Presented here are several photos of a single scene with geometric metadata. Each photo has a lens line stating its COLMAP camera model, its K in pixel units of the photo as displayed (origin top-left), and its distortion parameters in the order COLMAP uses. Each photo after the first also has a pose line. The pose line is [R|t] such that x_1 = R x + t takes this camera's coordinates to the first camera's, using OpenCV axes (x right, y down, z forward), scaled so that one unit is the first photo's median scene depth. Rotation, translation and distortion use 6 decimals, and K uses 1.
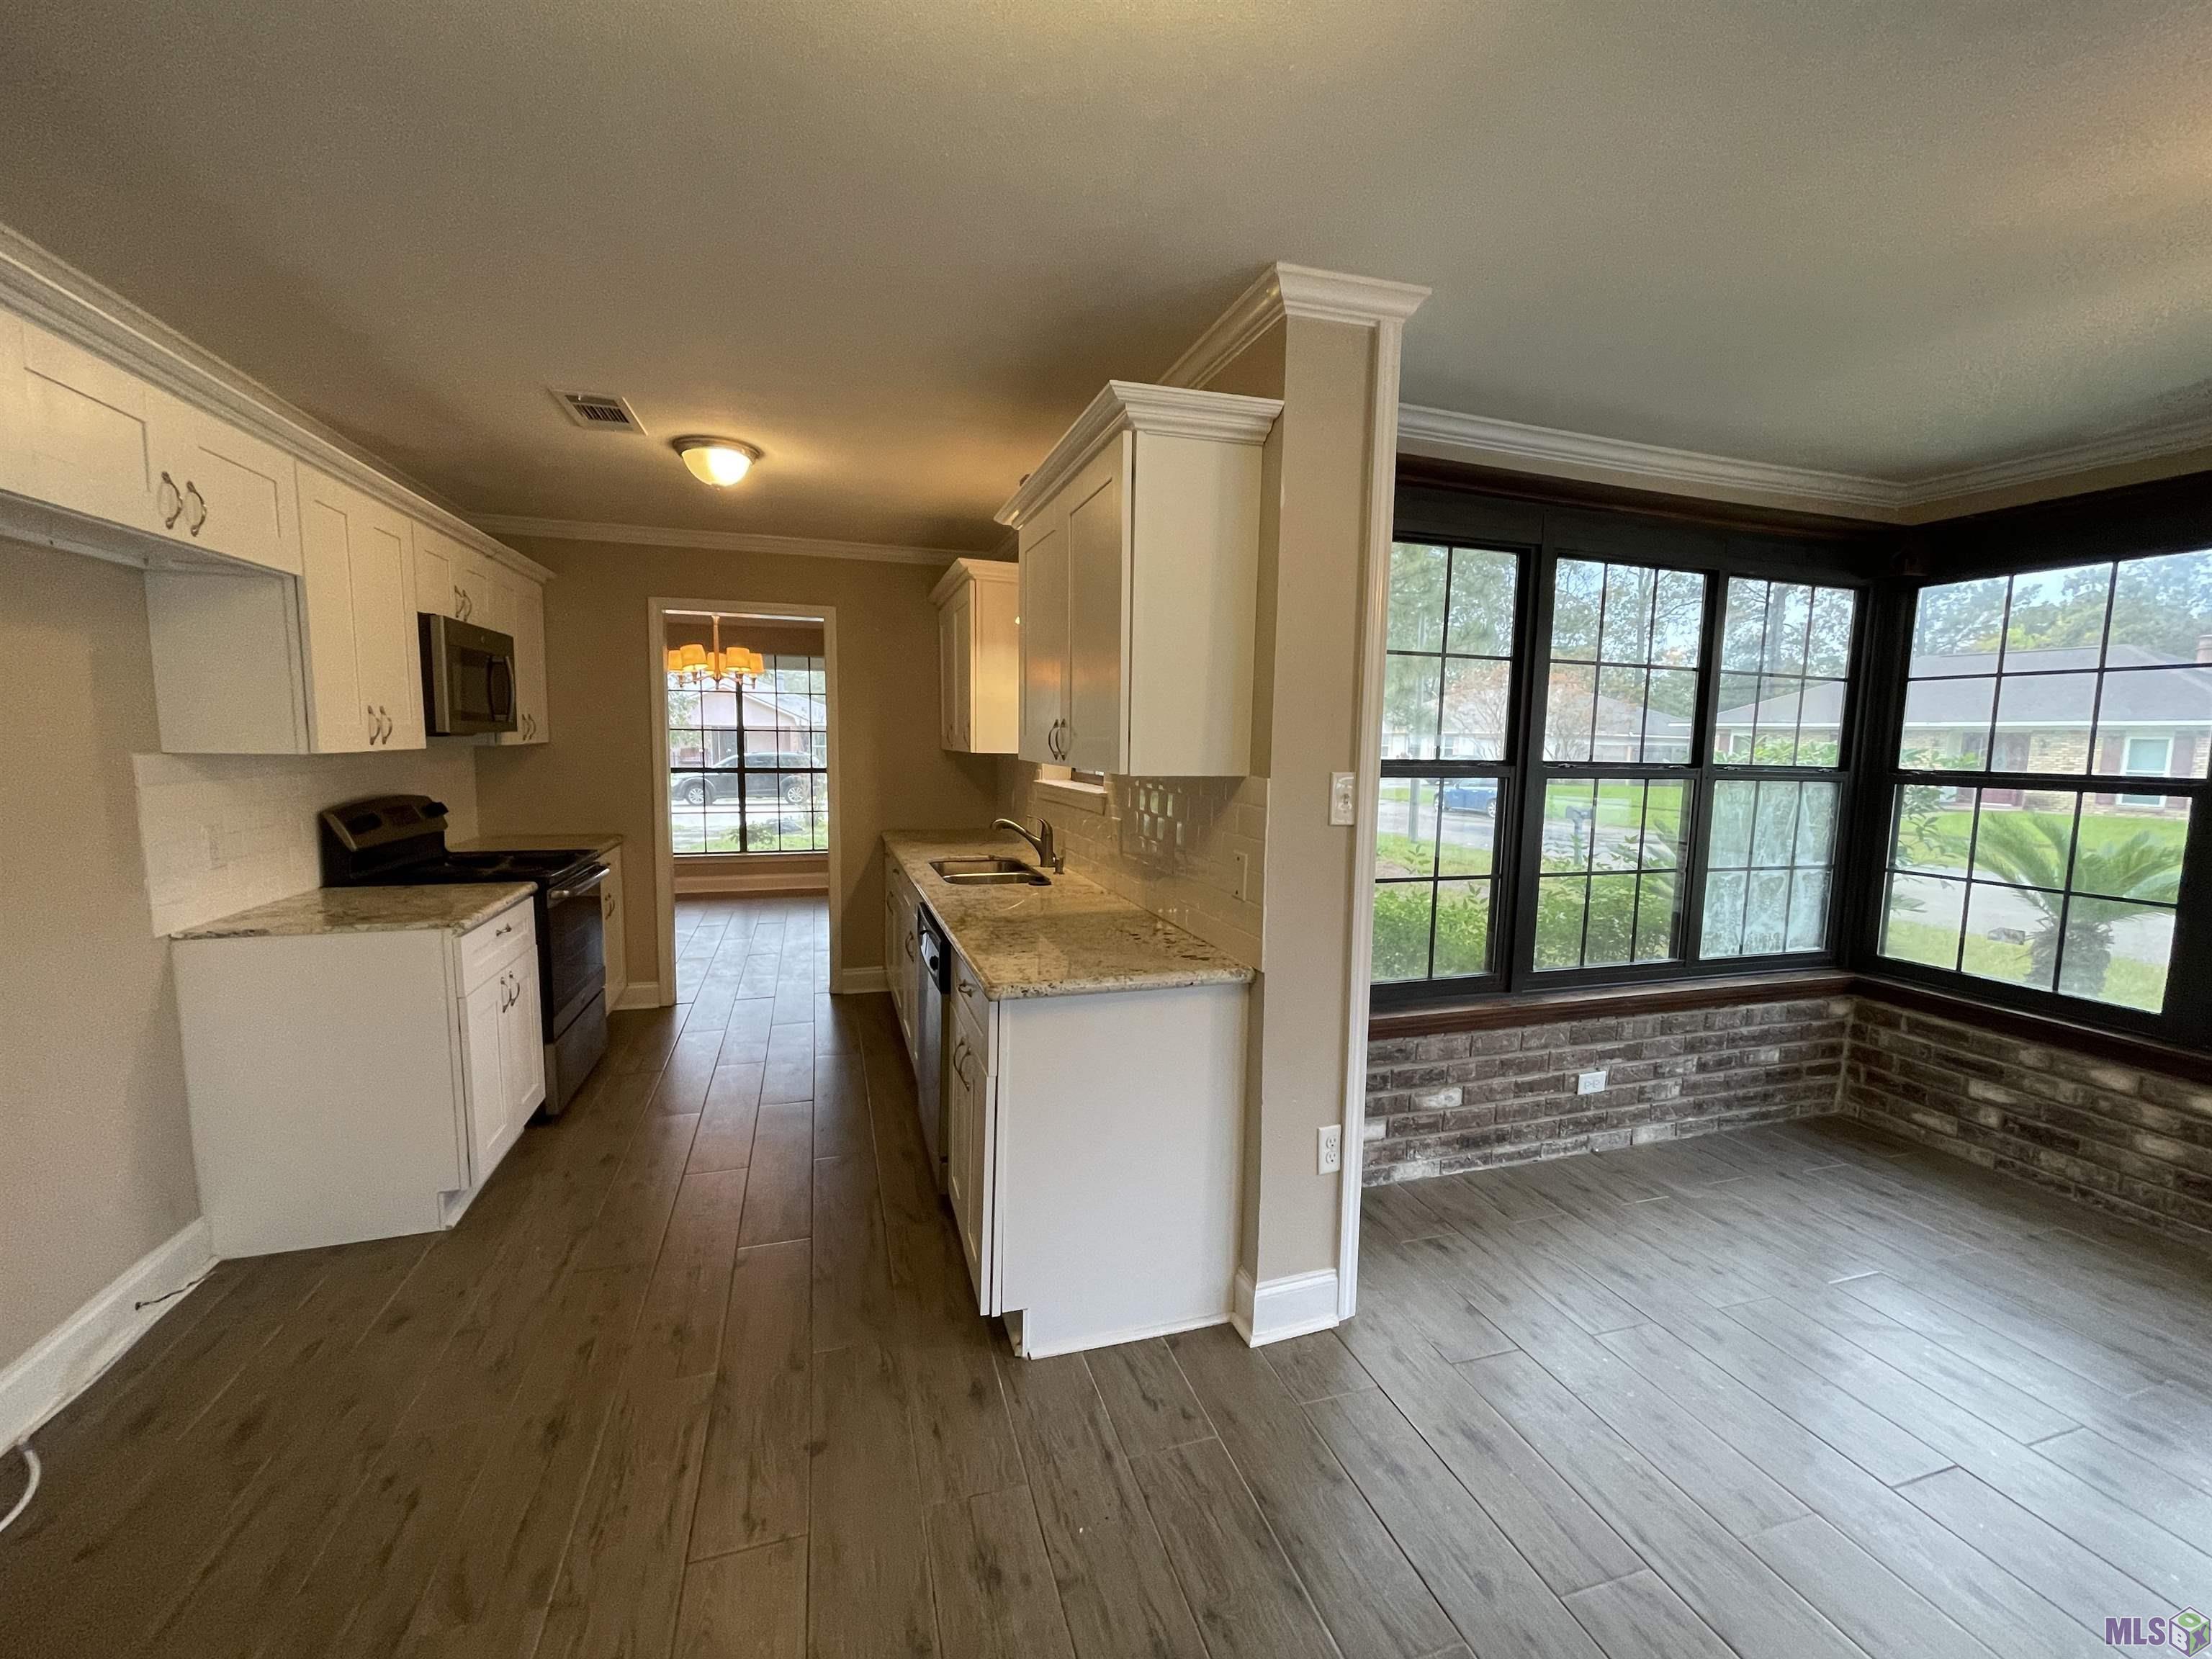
lens RADIAL K [[884.9, 0, 1106.5], [0, 884.9, 830.3], [0, 0, 1]] dist [-0.002525, 0.000966]
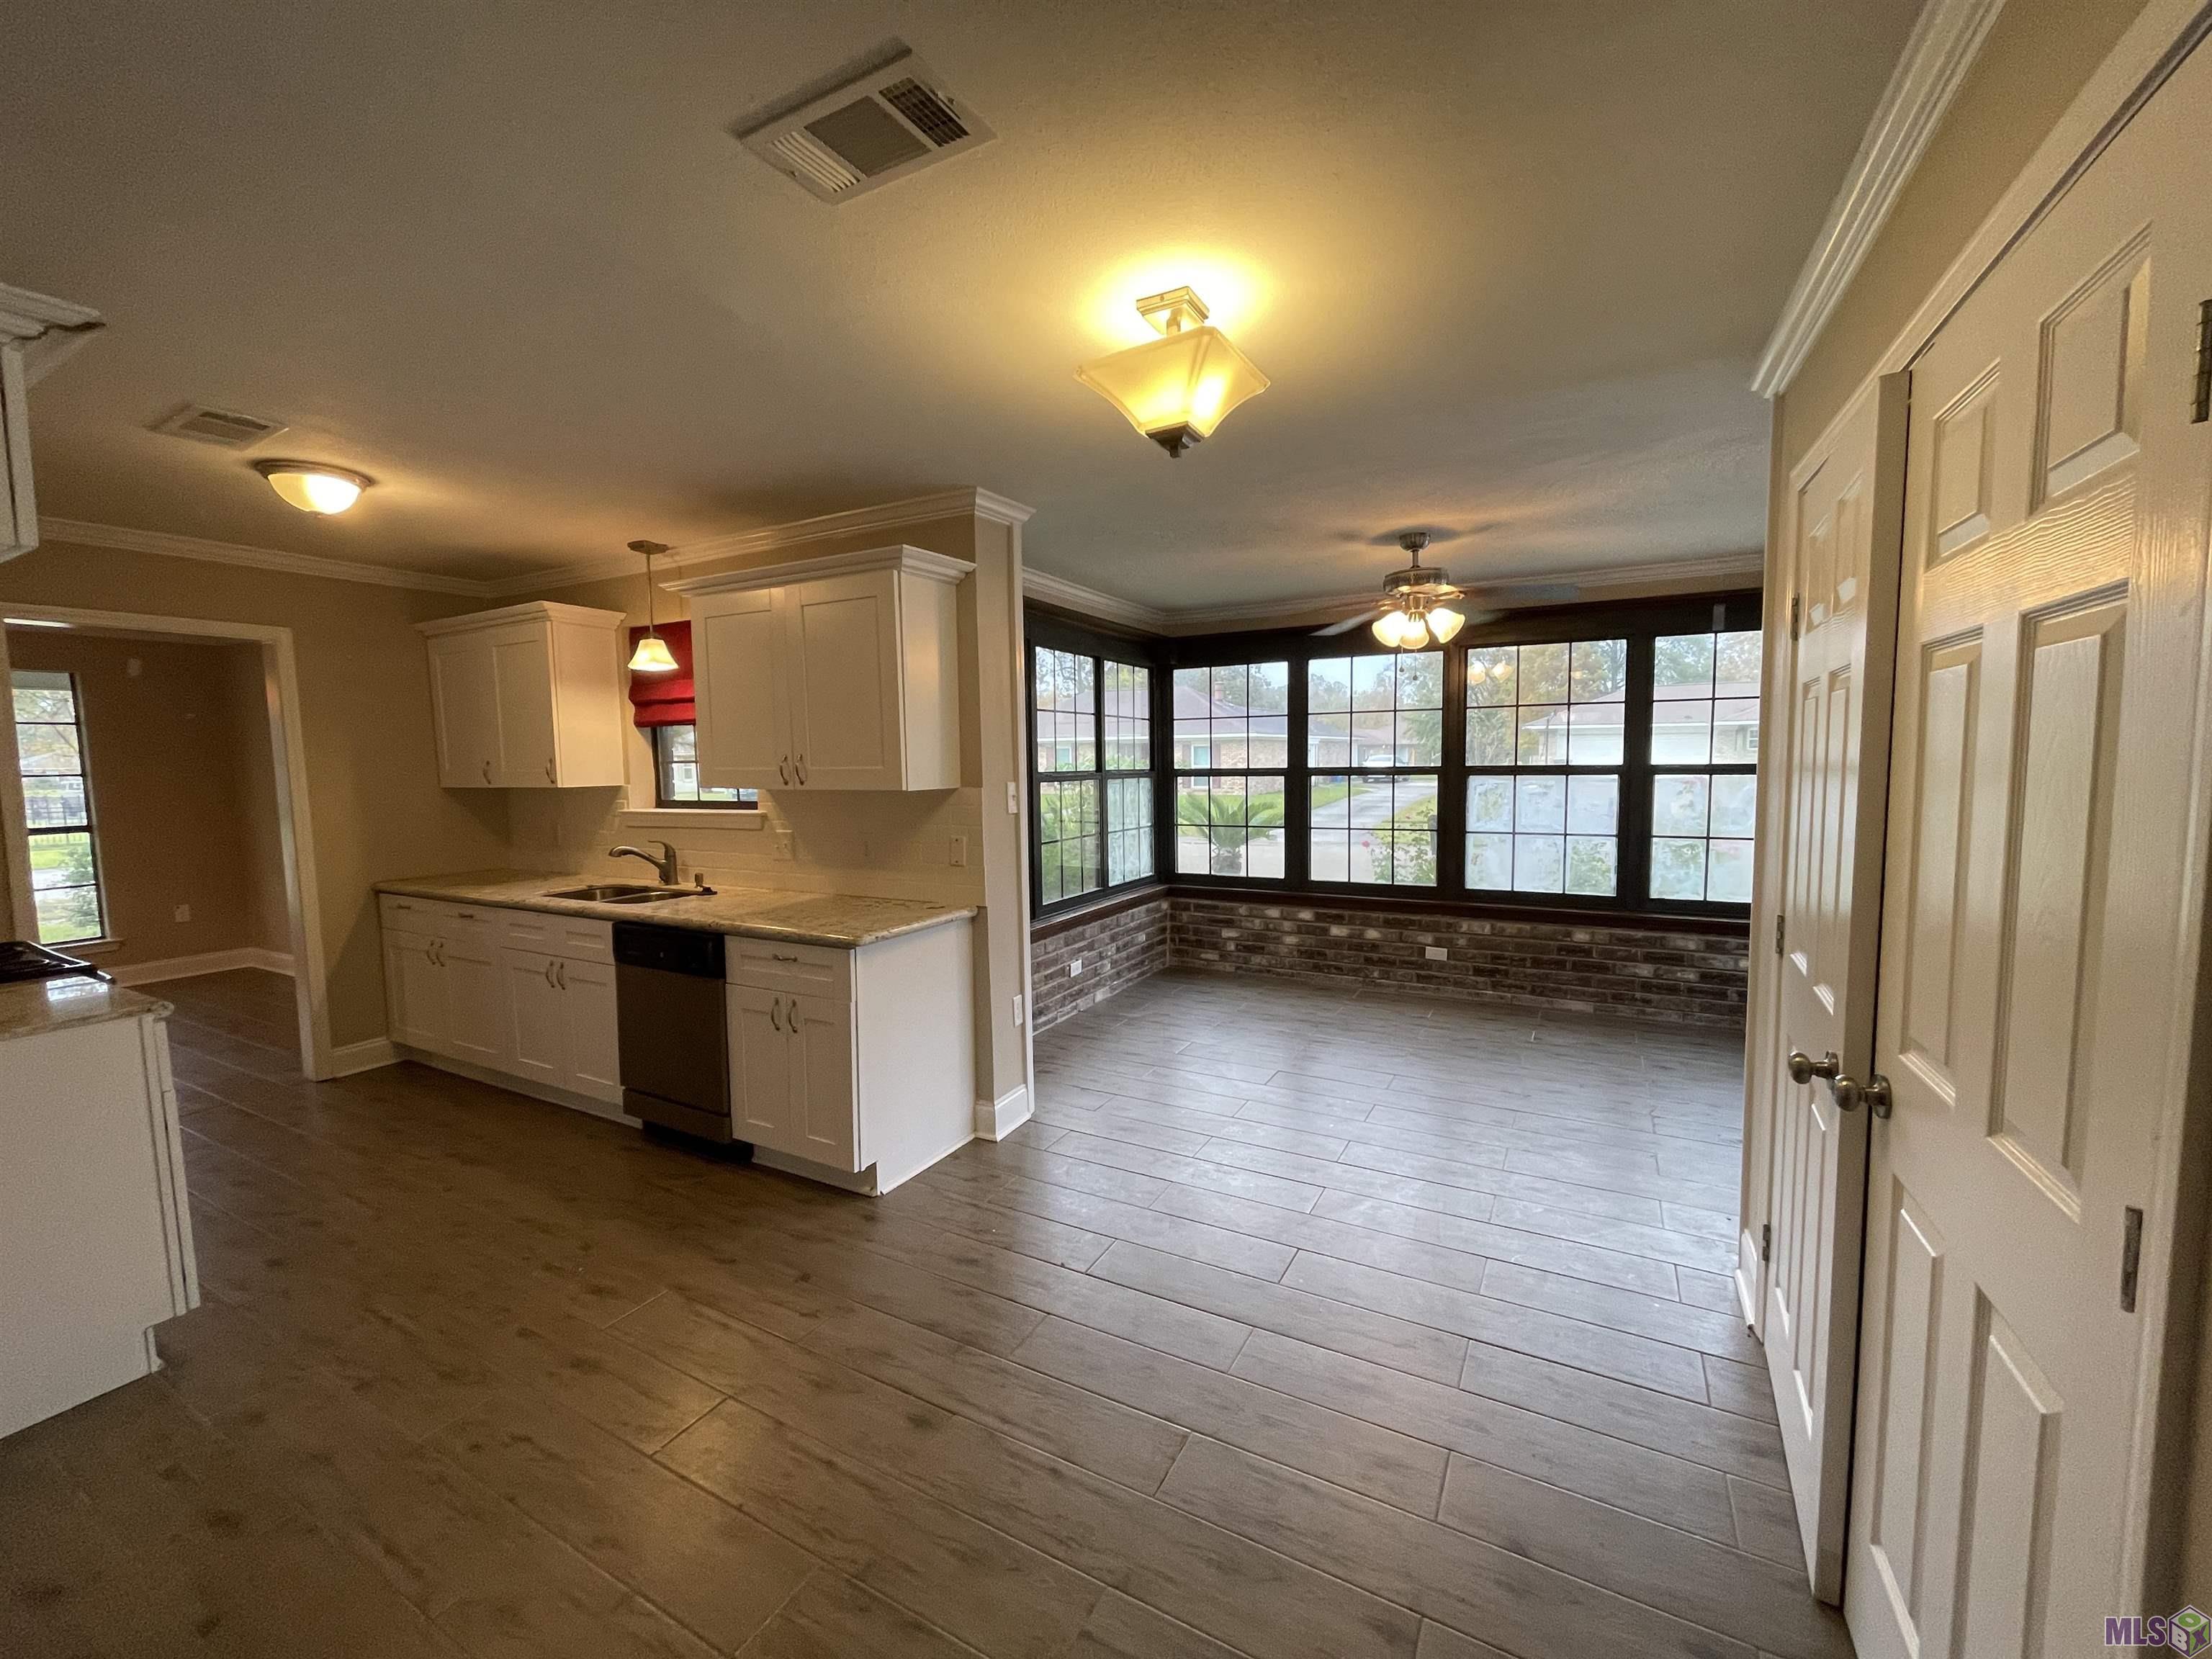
lens RADIAL K [[884.9, 0, 1105.3], [0, 884.9, 828.3], [0, 0, 1]] dist [-0.002525, 0.000966]
pose [[0.717113, -0.084133, 0.691860, -0.515494], [0.099824, 0.994851, 0.017511, 0.006845], [-0.689771, 0.056506, 0.721819, -0.222009]]
